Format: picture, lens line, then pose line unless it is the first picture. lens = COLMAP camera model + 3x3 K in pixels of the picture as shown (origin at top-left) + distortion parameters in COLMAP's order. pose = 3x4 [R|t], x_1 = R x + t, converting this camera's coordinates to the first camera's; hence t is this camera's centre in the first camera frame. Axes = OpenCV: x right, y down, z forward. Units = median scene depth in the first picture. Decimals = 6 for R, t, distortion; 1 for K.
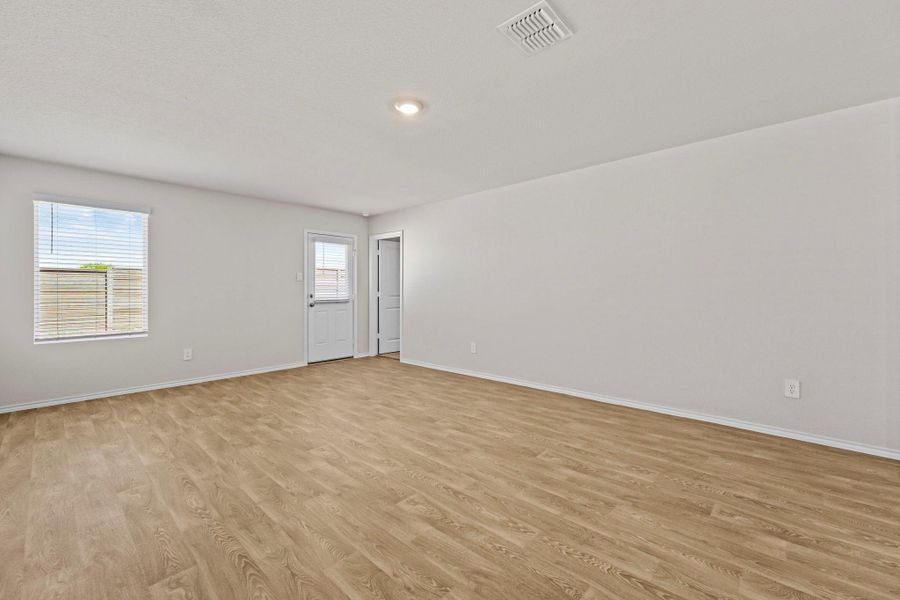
lens RADIAL K [[366.7, 0, 452.2], [0, 366.7, 295.3], [0, 0, 1]] dist [-0.001390, -0.000466]
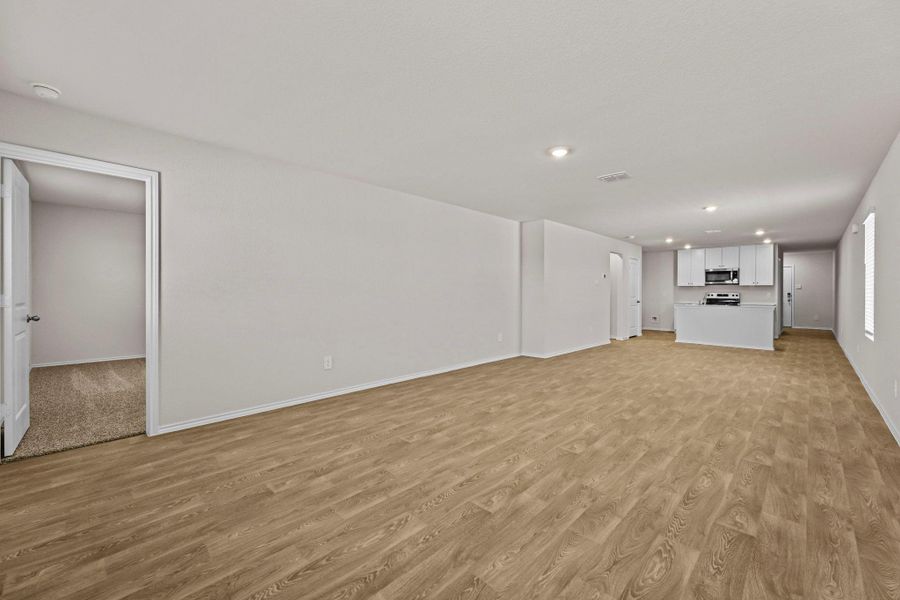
lens RADIAL K [[366.5, 0, 448.1], [0, 366.5, 266.2], [0, 0, 1]] dist [0.011586, -0.002871]
pose [[0.037020, 0.079528, 0.996145, -0.619673], [0.005871, 0.996794, -0.079798, -0.002468], [-0.999297, 0.008802, 0.036434, 0.563373]]
